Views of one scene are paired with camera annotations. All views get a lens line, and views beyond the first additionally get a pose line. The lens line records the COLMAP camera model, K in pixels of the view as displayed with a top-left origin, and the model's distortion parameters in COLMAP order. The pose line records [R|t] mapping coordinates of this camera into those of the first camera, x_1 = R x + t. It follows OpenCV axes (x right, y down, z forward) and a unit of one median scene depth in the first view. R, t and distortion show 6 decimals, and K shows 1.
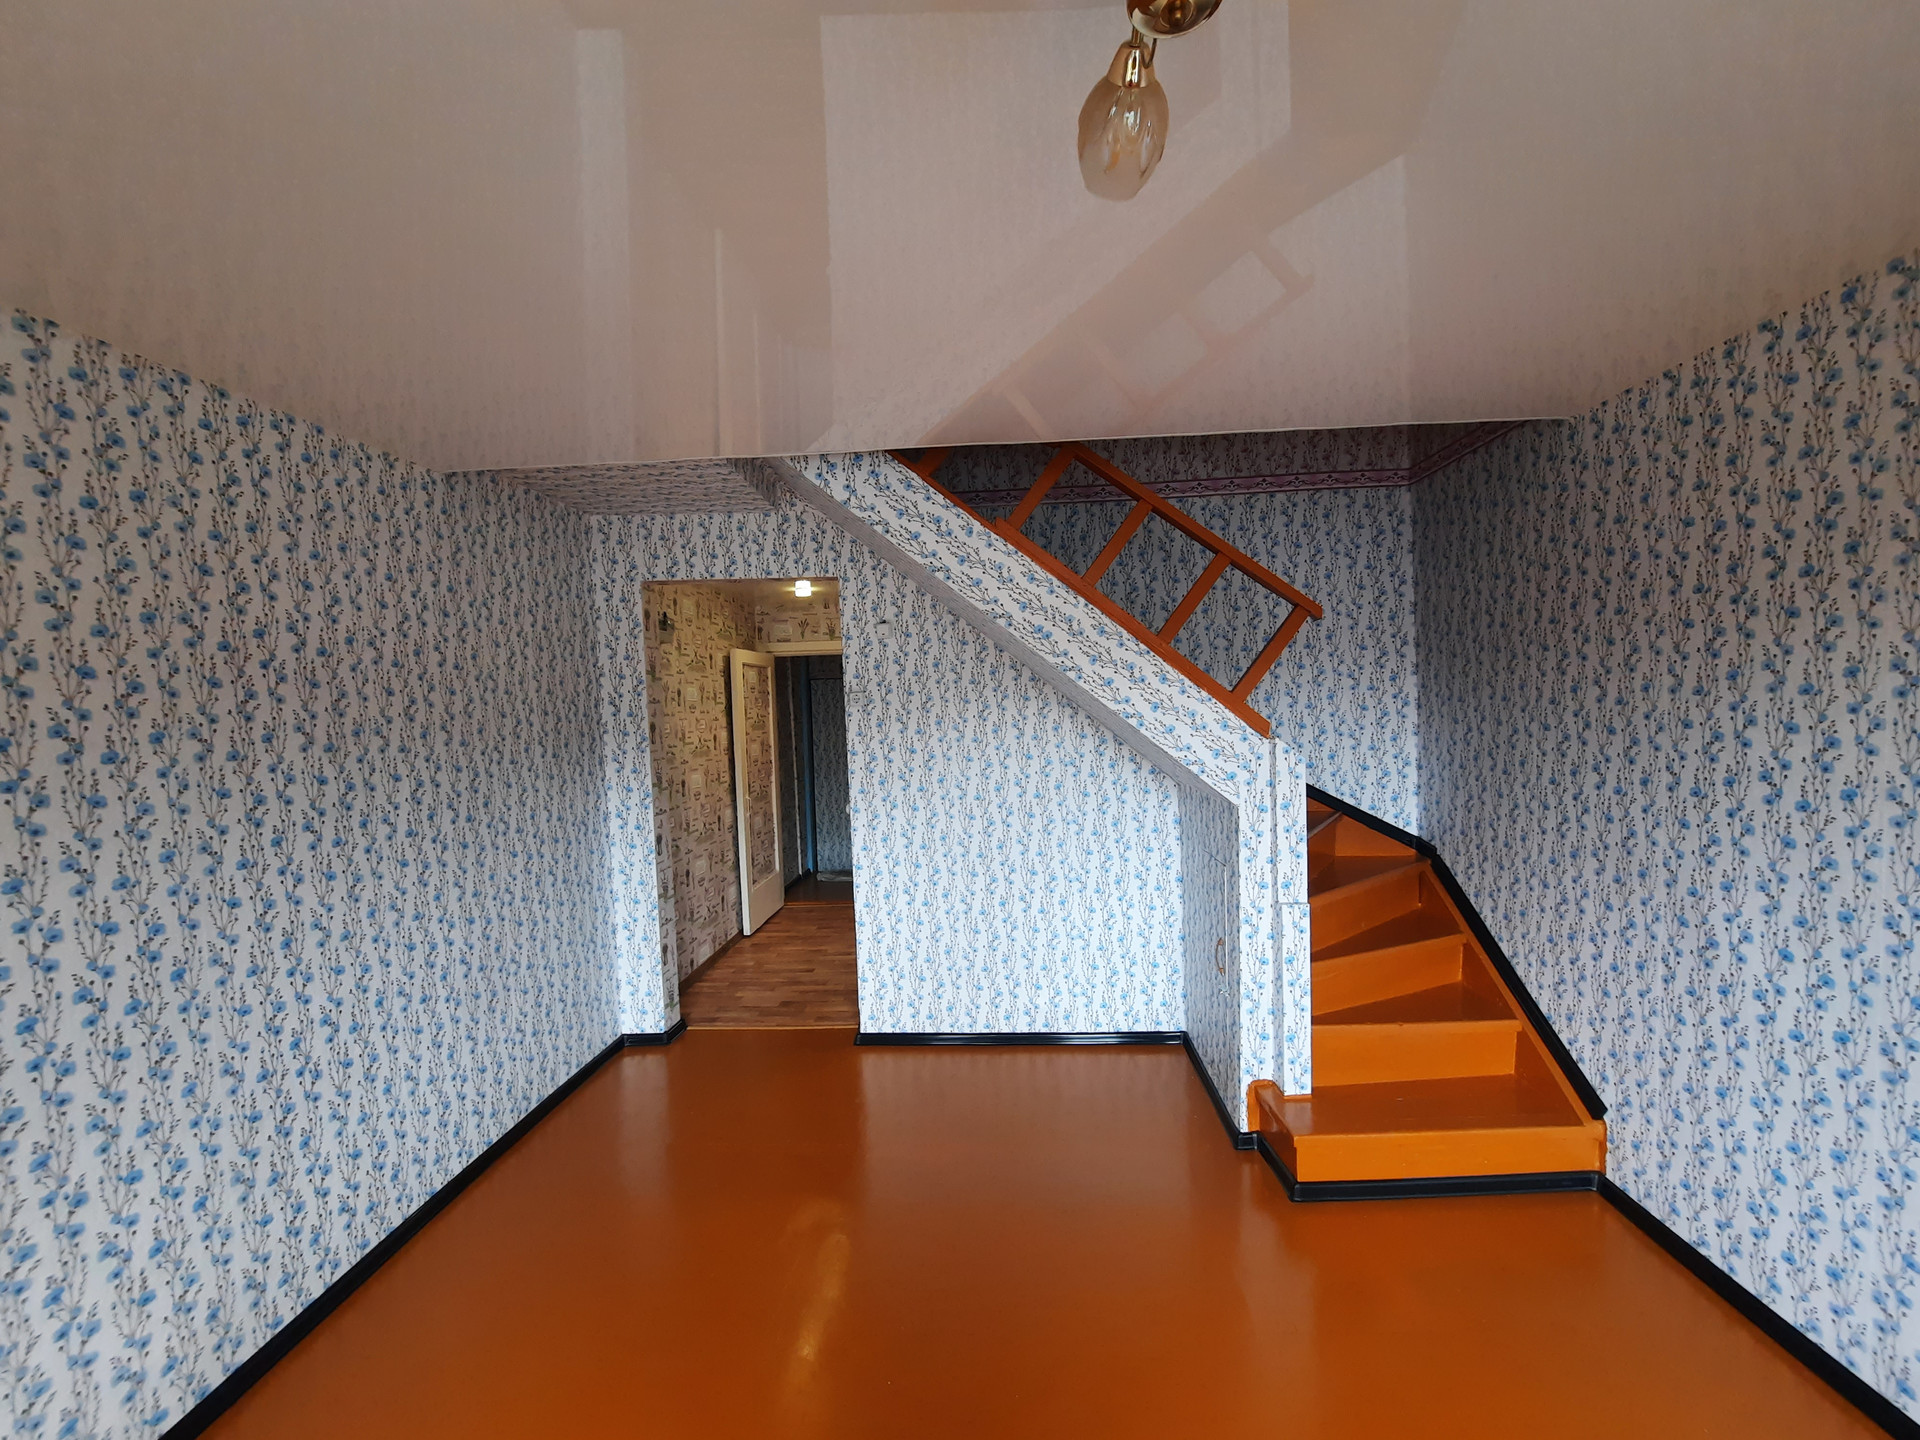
lens RADIAL K [[768.6, 0, 959.7], [0, 768.6, 732.6], [0, 0, 1]] dist [-0.001882, -0.004575]
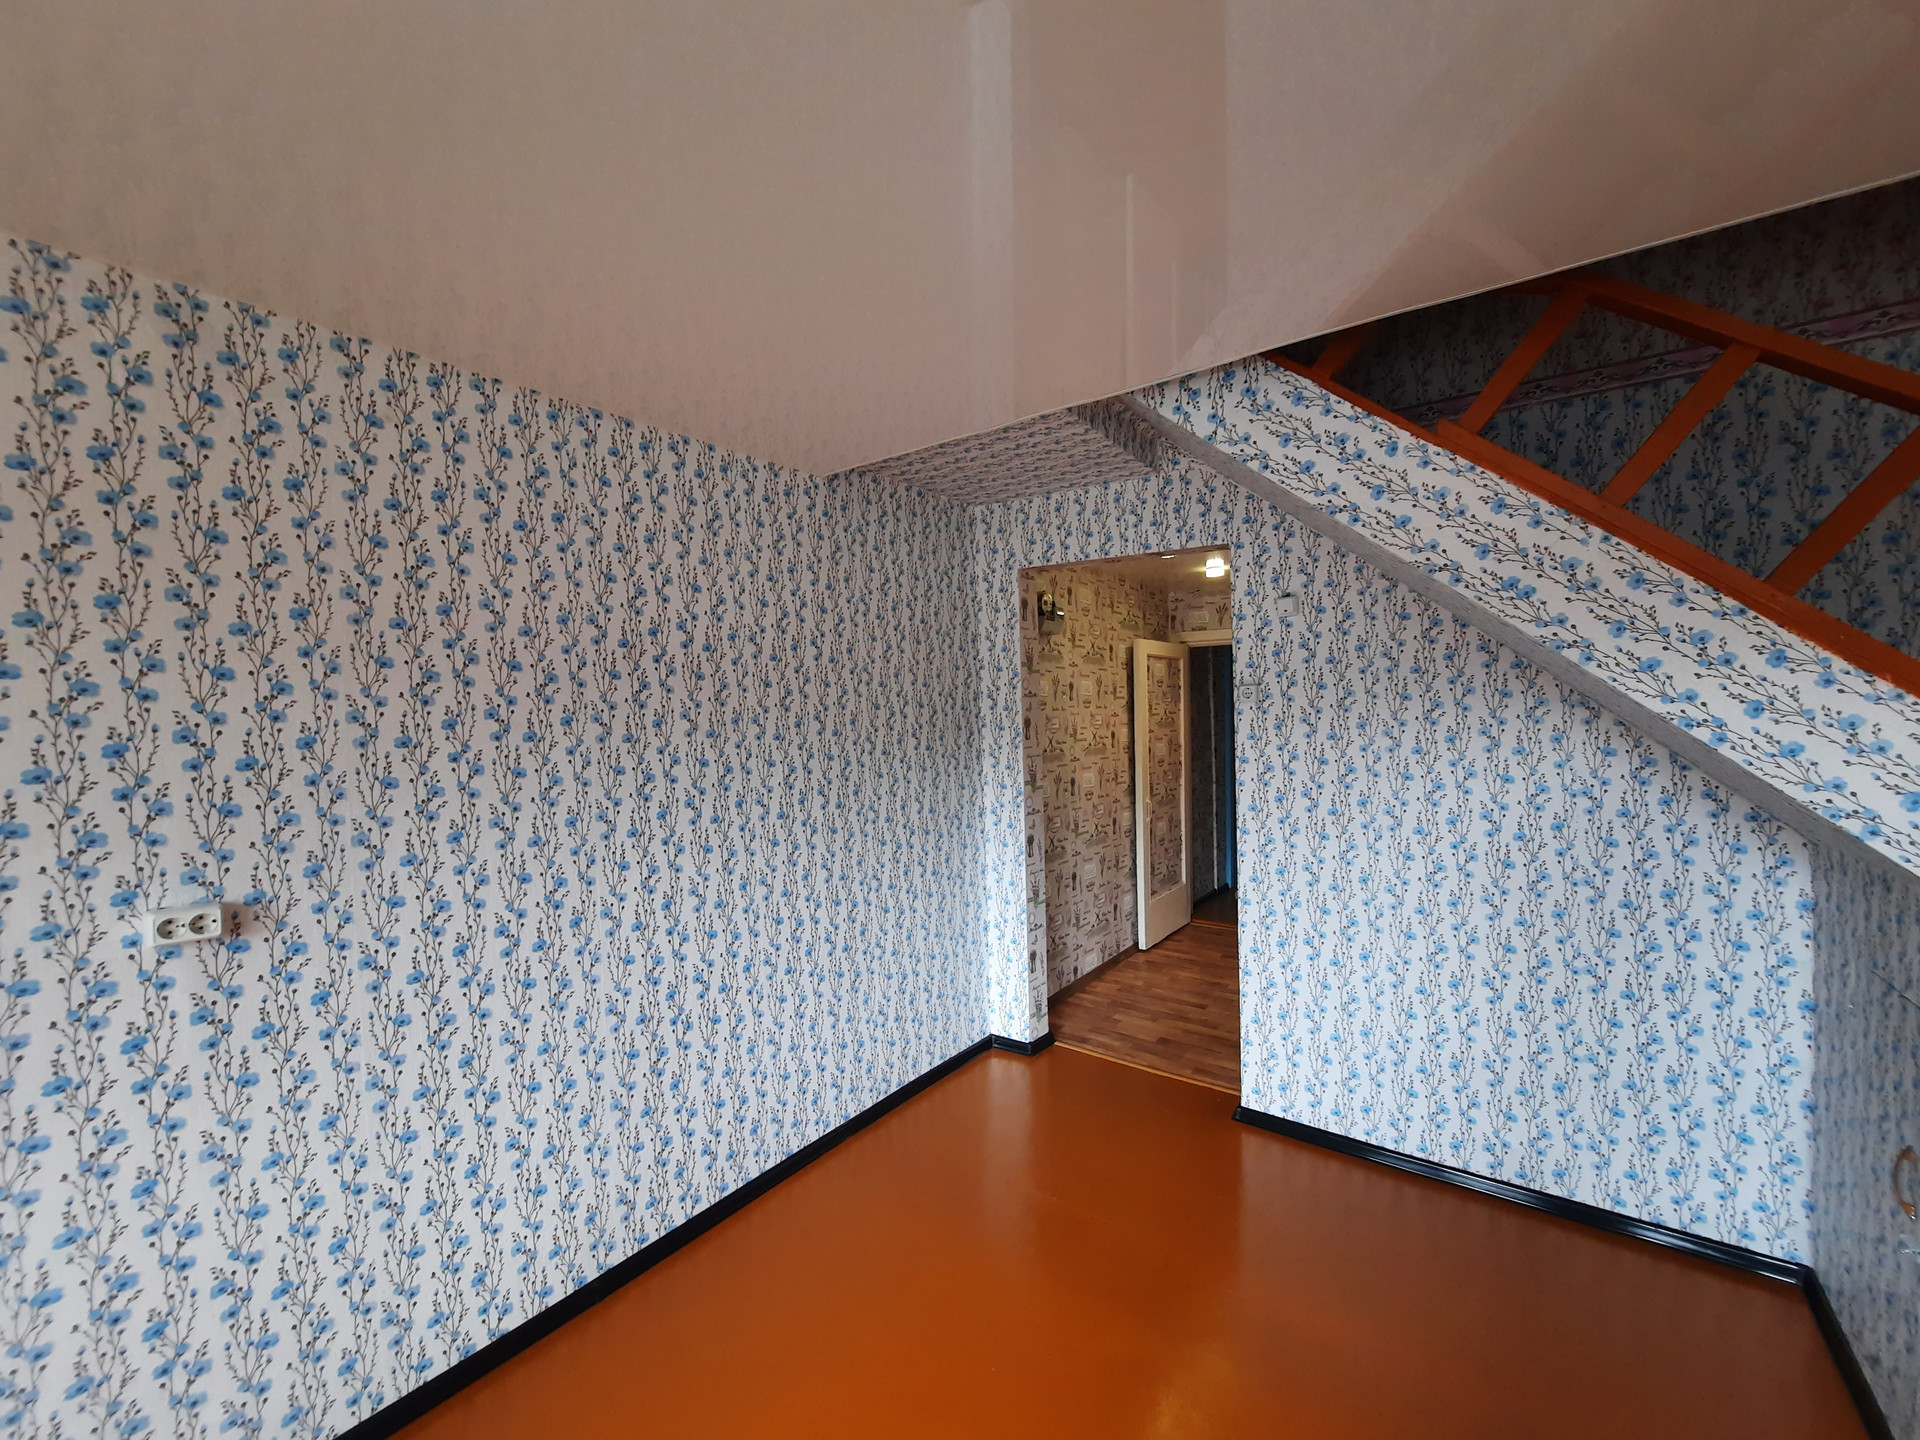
lens RADIAL K [[768.6, 0, 959.7], [0, 768.6, 732.6], [0, 0, 1]] dist [-0.001882, -0.004575]
pose [[0.837326, 0.032035, -0.545764, 0.067299], [-0.029448, 0.999475, 0.013487, -0.005707], [0.545910, 0.004779, 0.837830, 0.204301]]
